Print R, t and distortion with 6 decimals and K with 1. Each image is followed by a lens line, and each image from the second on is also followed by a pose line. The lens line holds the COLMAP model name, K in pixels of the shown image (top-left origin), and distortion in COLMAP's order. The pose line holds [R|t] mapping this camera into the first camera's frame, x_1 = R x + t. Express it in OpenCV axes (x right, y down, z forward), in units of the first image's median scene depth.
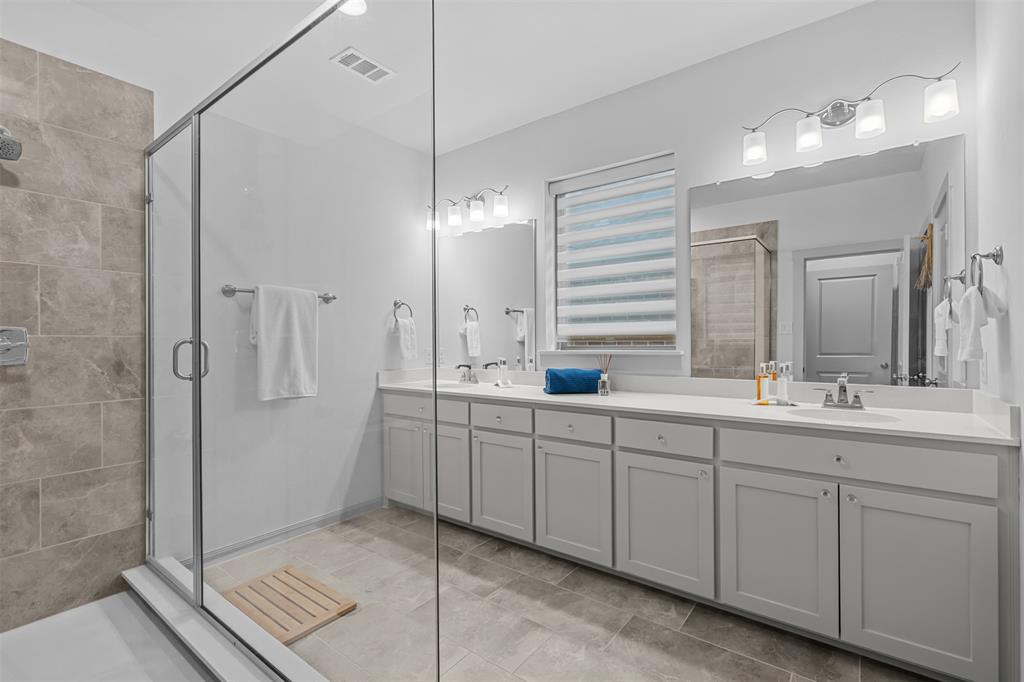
lens RADIAL K [[462.1, 0, 517.5], [0, 462.1, 337.8], [0, 0, 1]] dist [-0.000787, -0.000035]
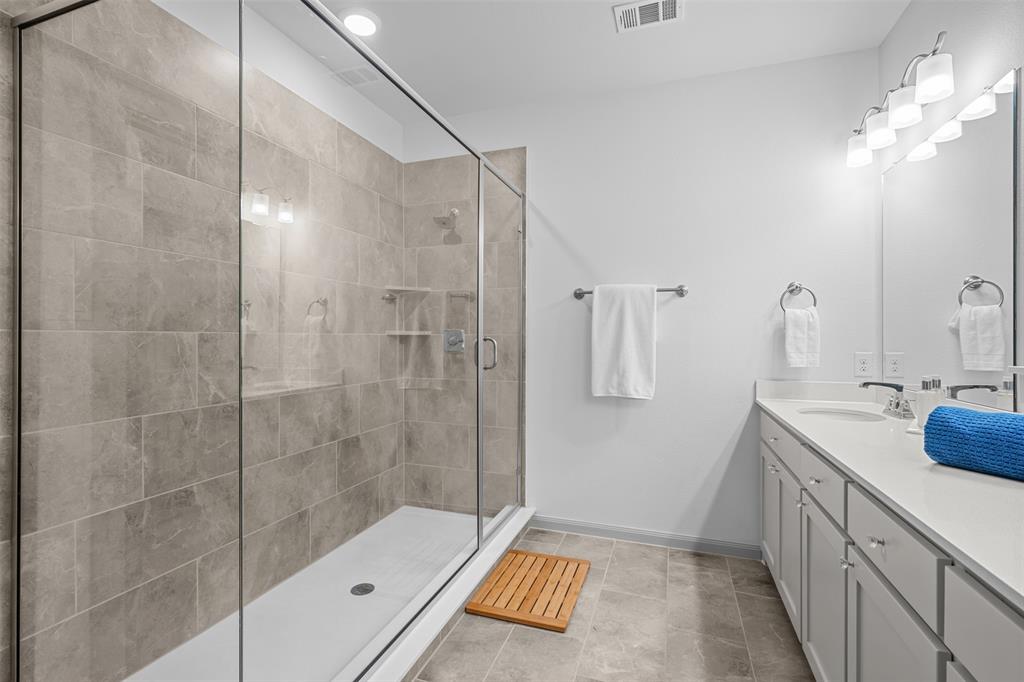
lens RADIAL K [[462.1, 0, 517.5], [0, 462.1, 337.8], [0, 0, 1]] dist [-0.000787, -0.000035]
pose [[0.307592, 0.003579, -0.951512, 0.375723], [0.000040, 0.999993, 0.003774, -0.000020], [0.951518, -0.001199, 0.307590, 0.488460]]
